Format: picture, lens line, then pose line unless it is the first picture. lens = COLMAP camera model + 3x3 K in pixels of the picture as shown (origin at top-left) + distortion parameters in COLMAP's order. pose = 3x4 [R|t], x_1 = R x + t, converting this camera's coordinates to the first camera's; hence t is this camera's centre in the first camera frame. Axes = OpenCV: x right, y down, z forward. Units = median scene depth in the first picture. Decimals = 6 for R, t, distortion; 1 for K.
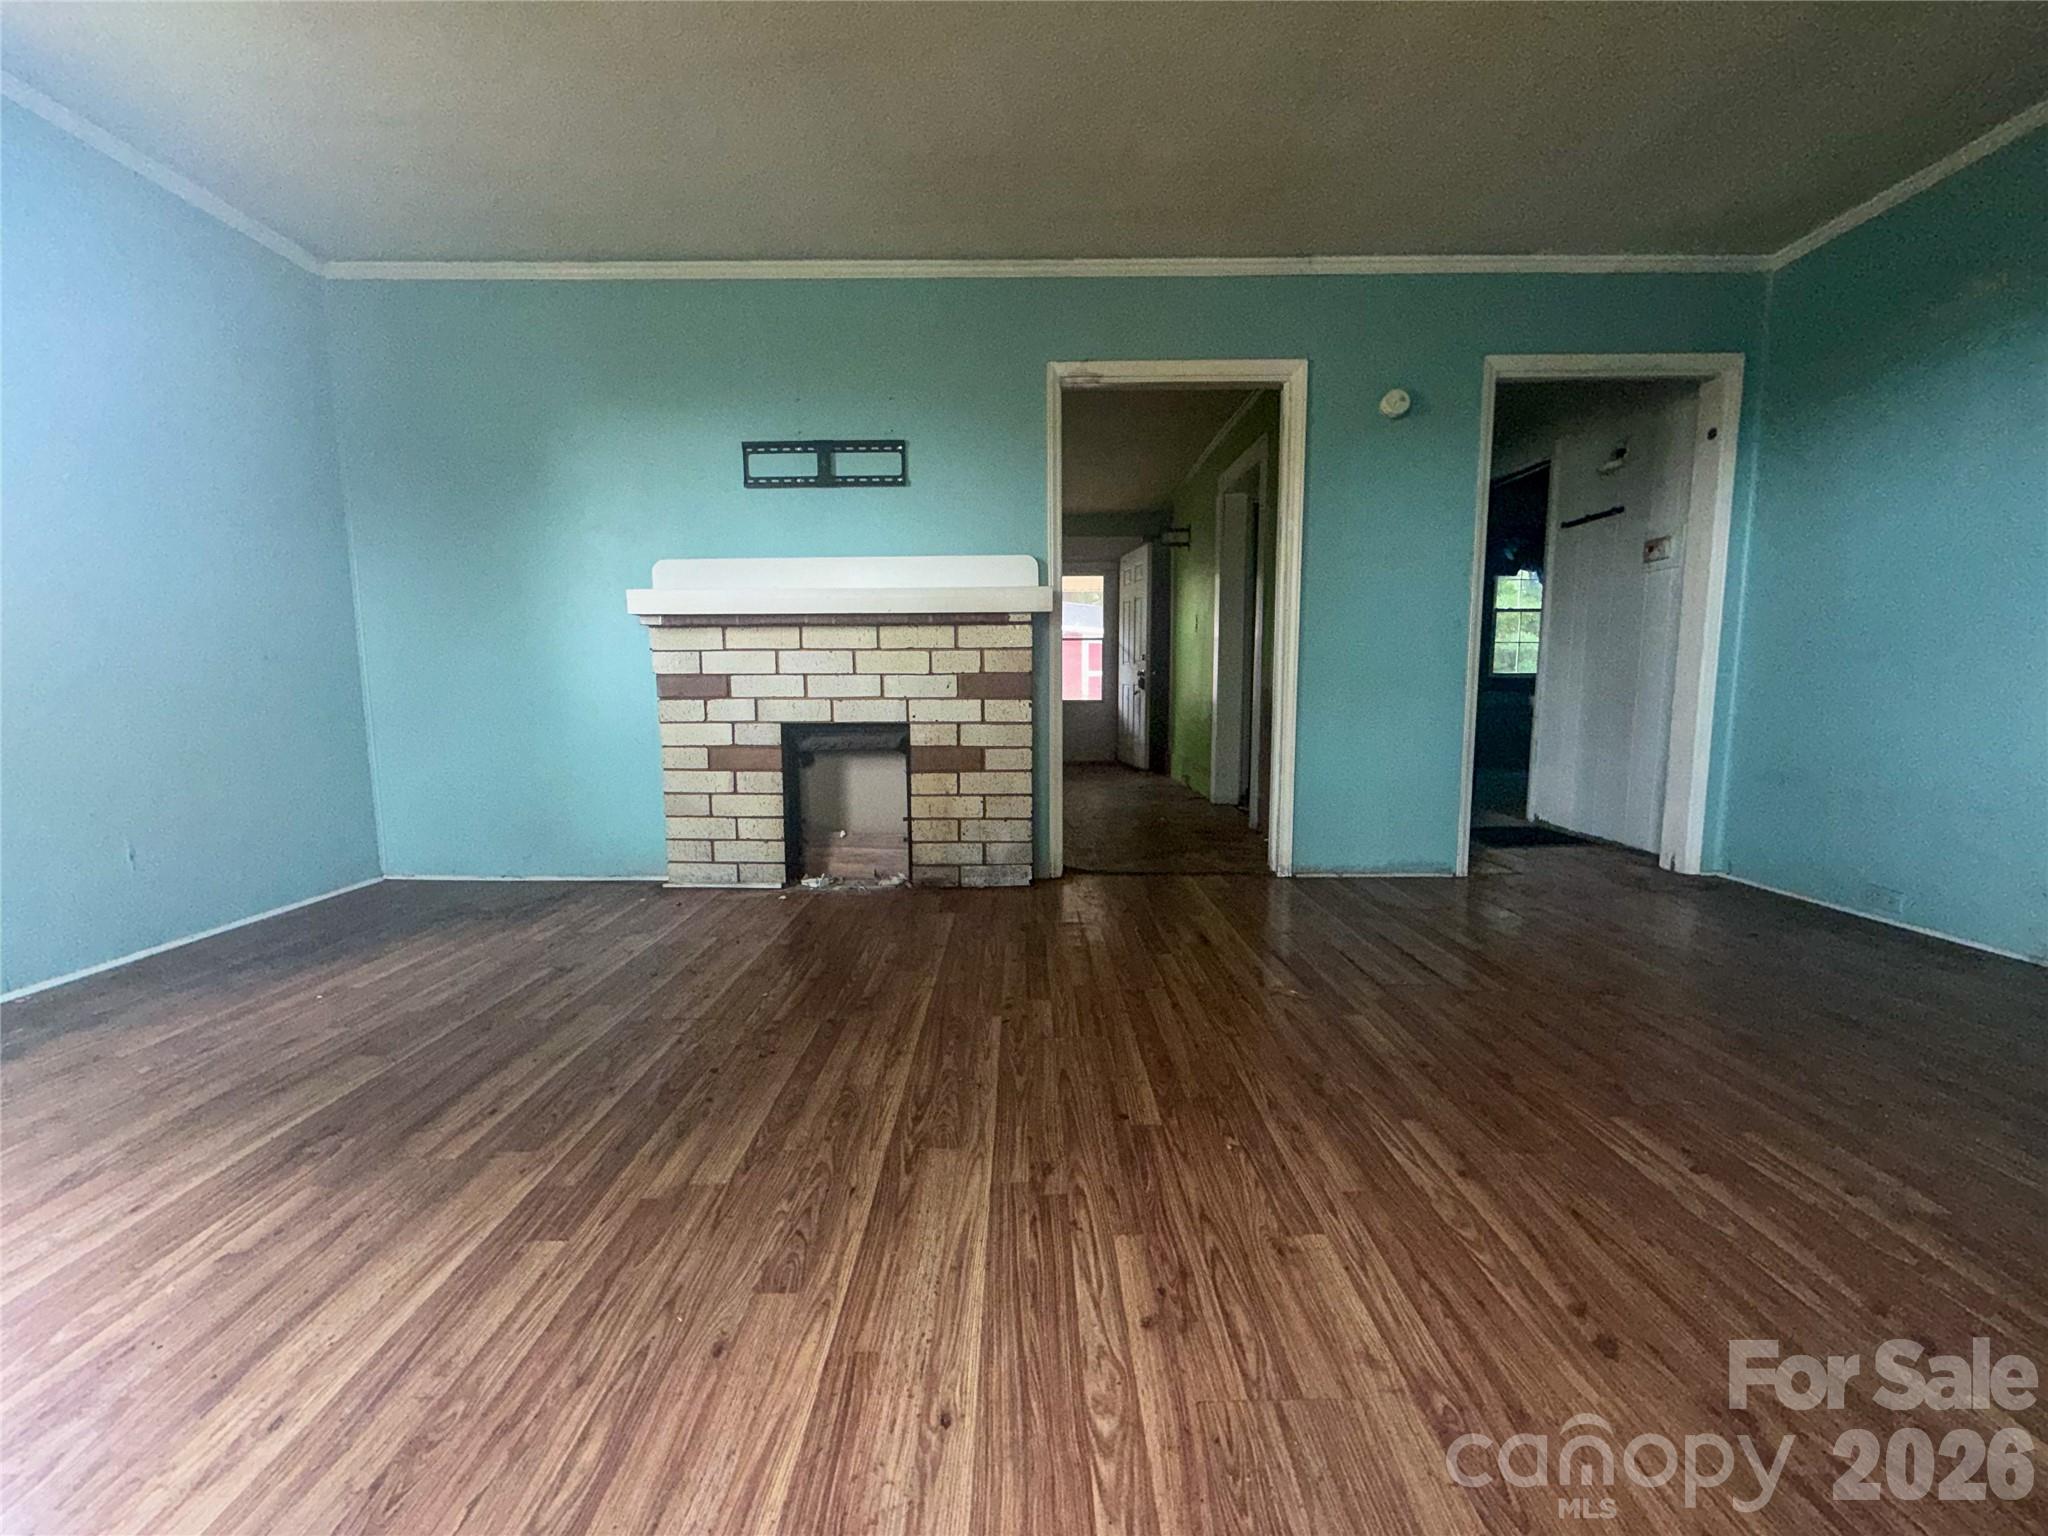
lens RADIAL K [[813.7, 0, 1024.0], [0, 813.7, 768.0], [0, 0, 1]] dist [0.000433, -0.000025]
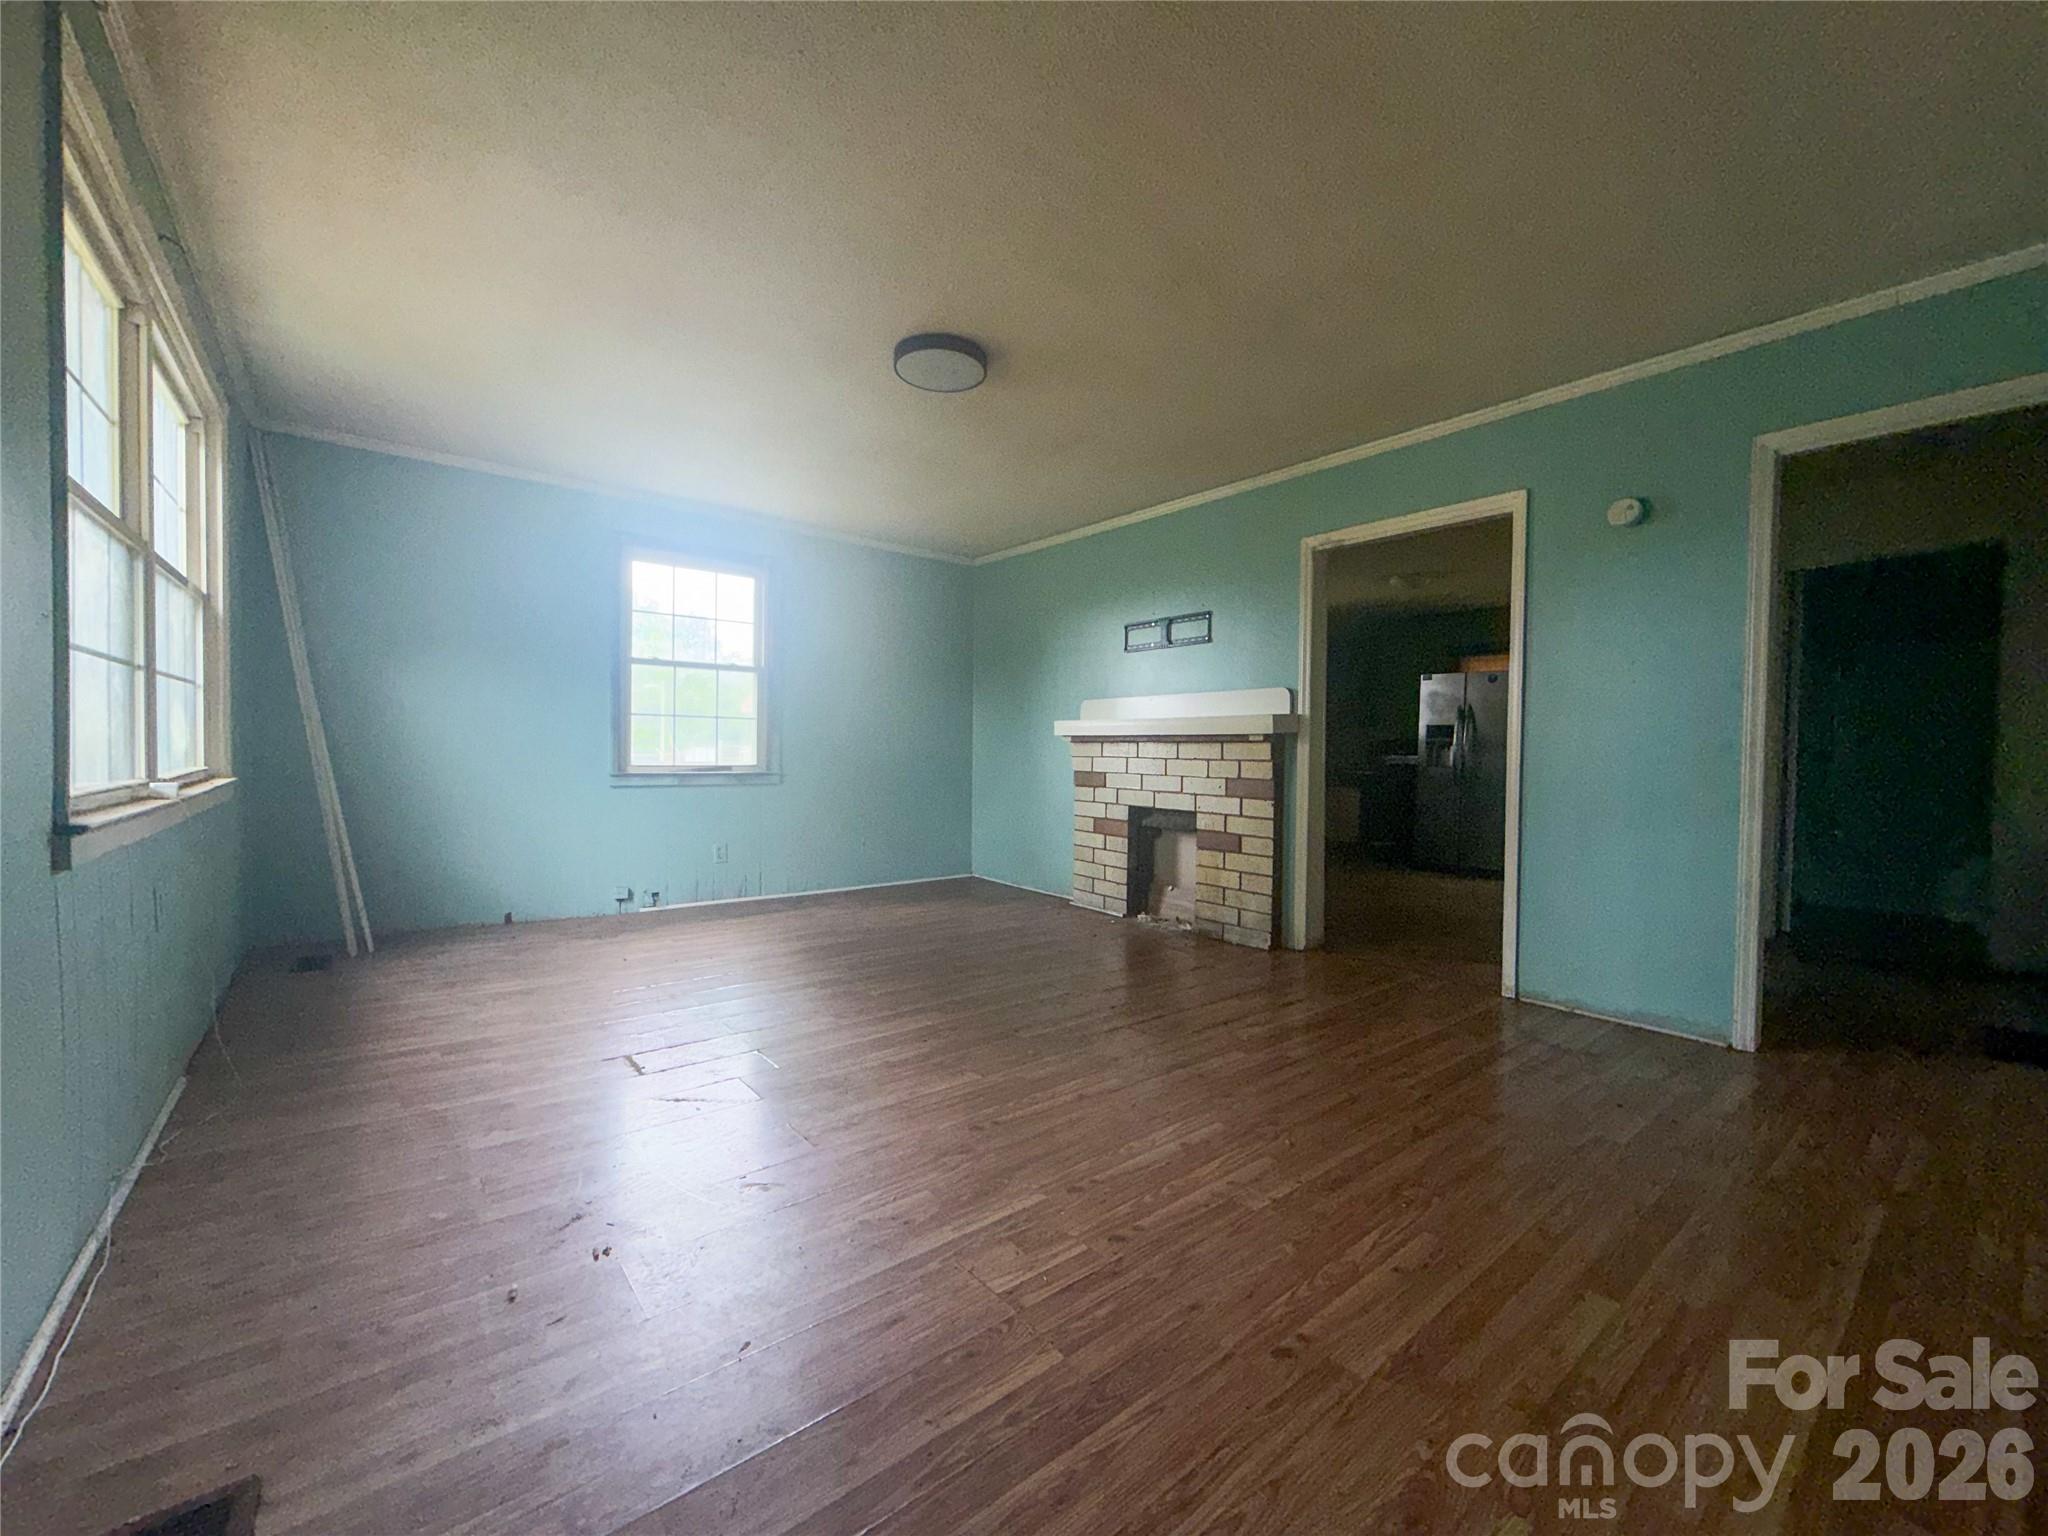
lens RADIAL K [[816.9, 0, 1018.0], [0, 816.9, 766.3], [0, 0, 1]] dist [0.003194, 0.000405]
pose [[0.622510, 0.029914, -0.782040, 0.756834], [-0.102069, 0.993837, -0.043232, -0.042113], [0.775927, 0.106735, 0.621727, -0.103083]]
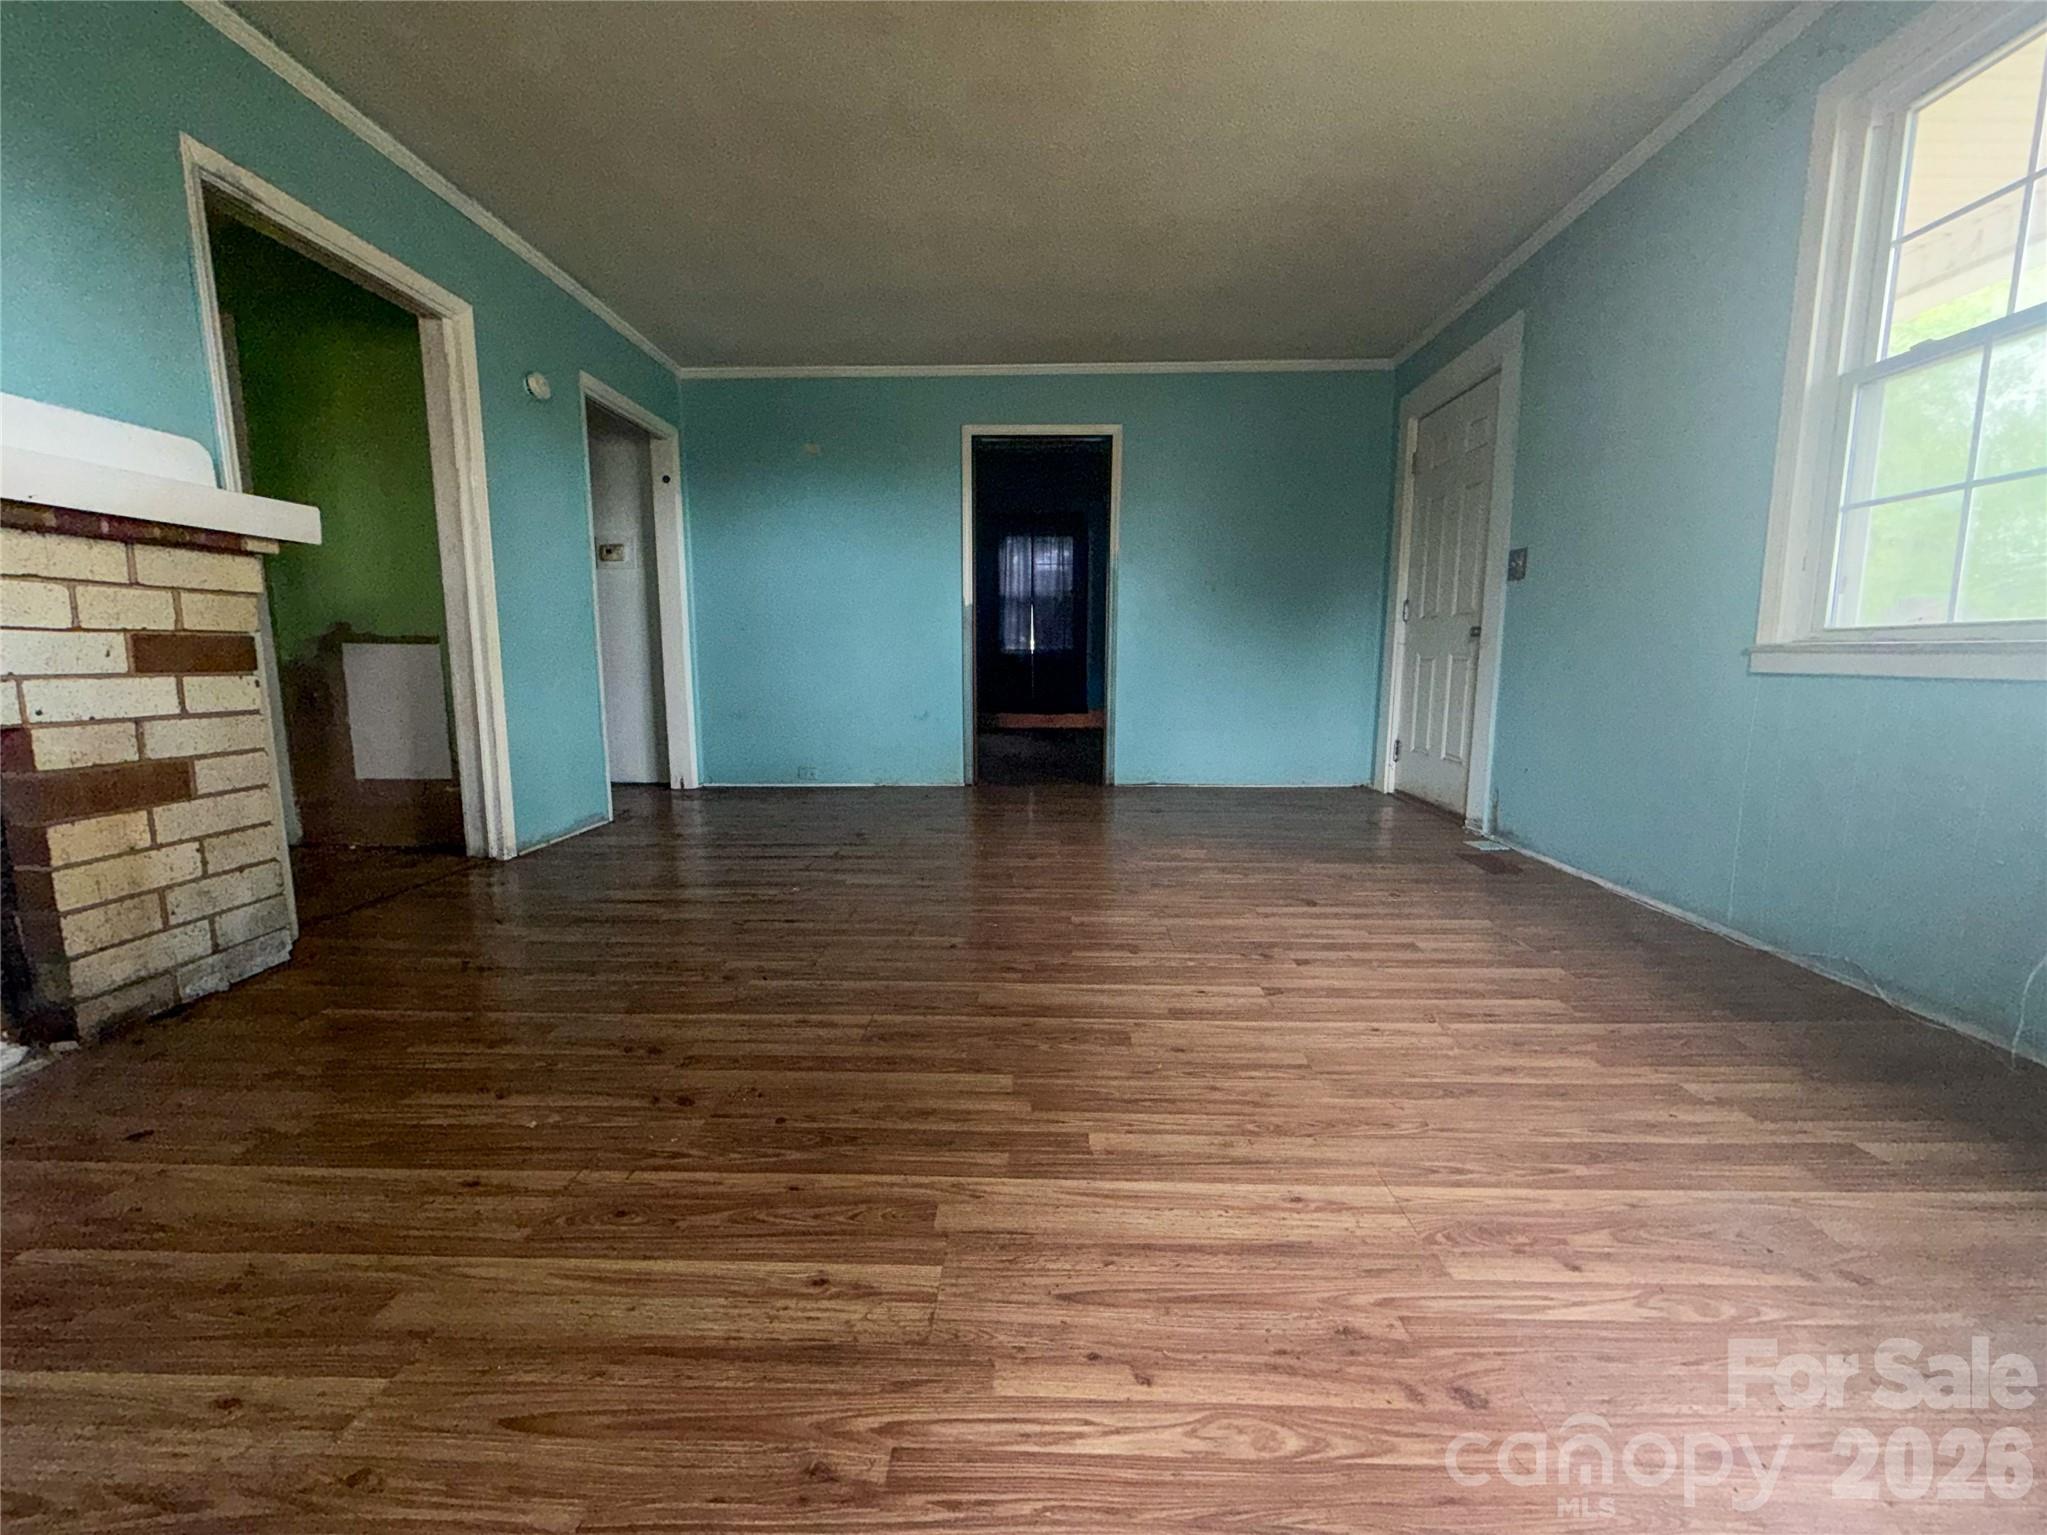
lens RADIAL K [[816.5, 0, 1017.5], [0, 816.5, 765.8], [0, 0, 1]] dist [0.003194, 0.000405]
pose [[0.034717, -0.129010, 0.991035, -0.625835], [0.107122, 0.986401, 0.124654, -0.029761], [-0.993640, 0.101834, 0.048064, 0.381163]]
